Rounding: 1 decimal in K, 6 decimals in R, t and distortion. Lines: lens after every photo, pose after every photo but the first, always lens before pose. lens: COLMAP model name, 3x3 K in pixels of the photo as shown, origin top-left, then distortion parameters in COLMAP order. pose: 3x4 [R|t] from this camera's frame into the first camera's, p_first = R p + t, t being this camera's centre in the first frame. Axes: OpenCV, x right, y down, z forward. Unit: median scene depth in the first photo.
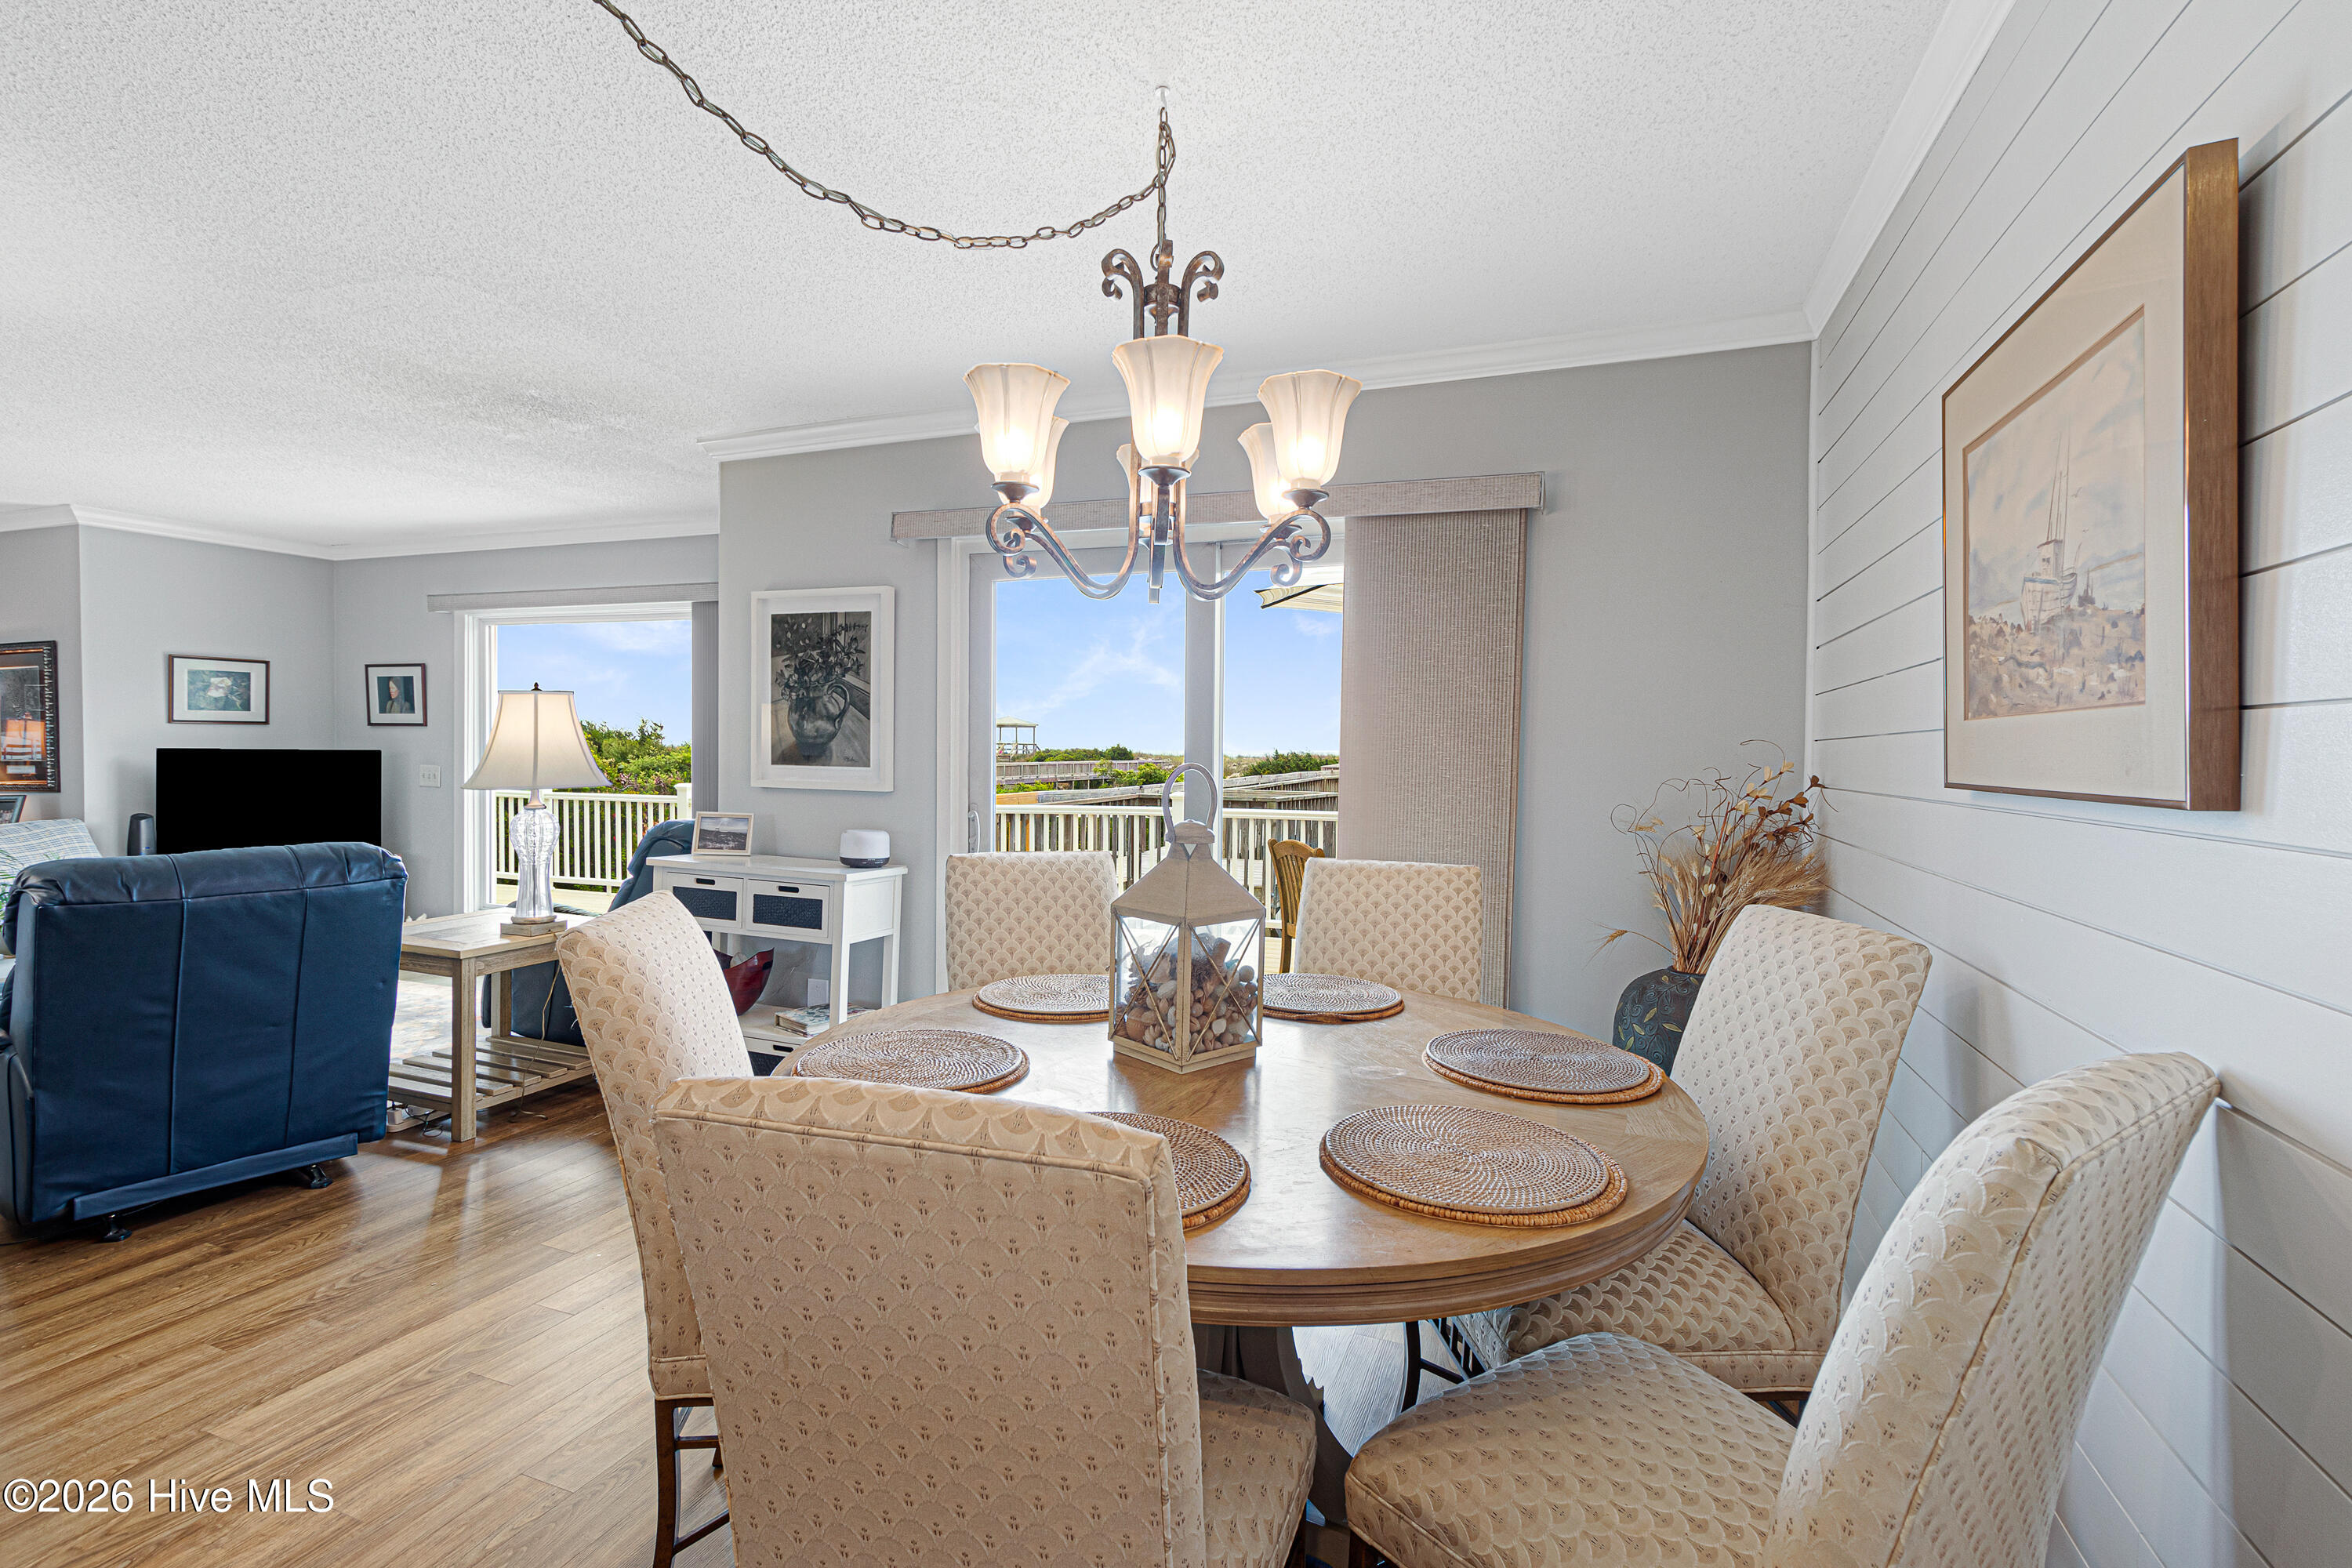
lens RADIAL K [[1113.7, 0, 1155.5], [0, 1113.7, 774.2], [0, 0, 1]] dist [0.008491, 0.000665]
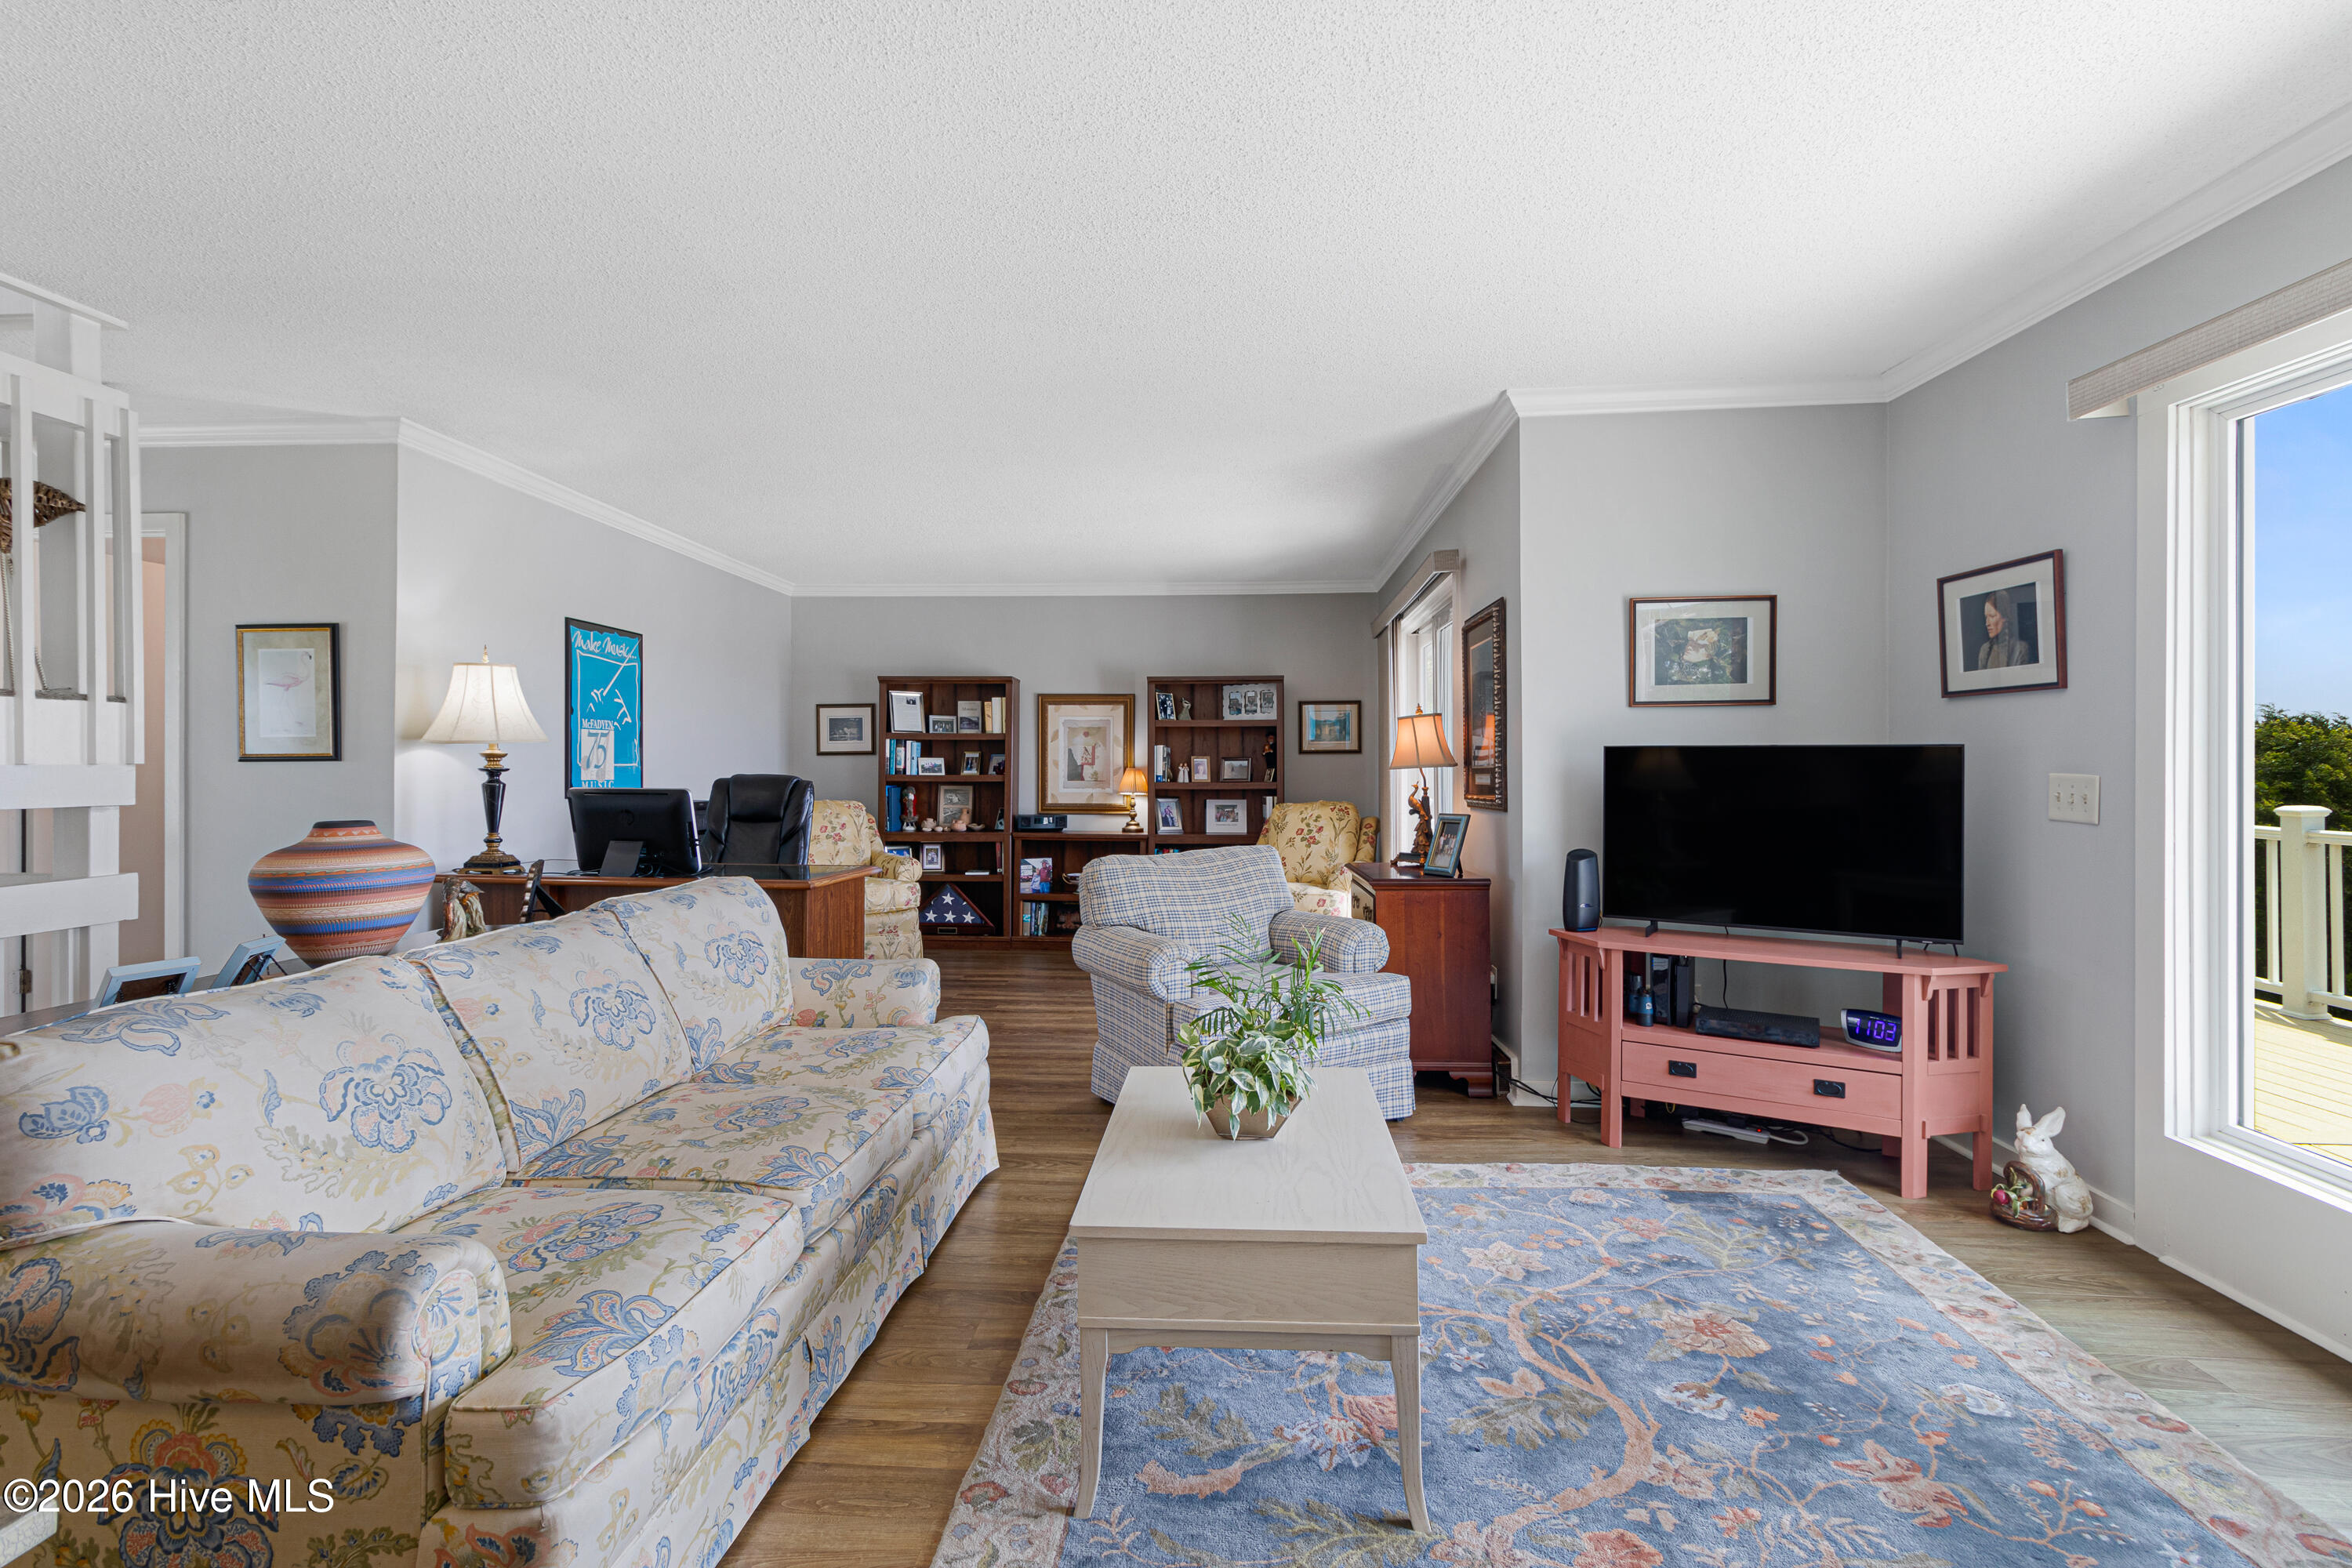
lens RADIAL K [[1113.7, 0, 1176.2], [0, 1113.7, 767.4], [0, 0, 1]] dist [0.008491, 0.000665]
pose [[0.318789, -0.006063, -0.947806, -0.342095], [-0.011623, 0.999879, -0.010305, -0.002031], [0.947754, 0.014302, 0.318680, 0.522001]]
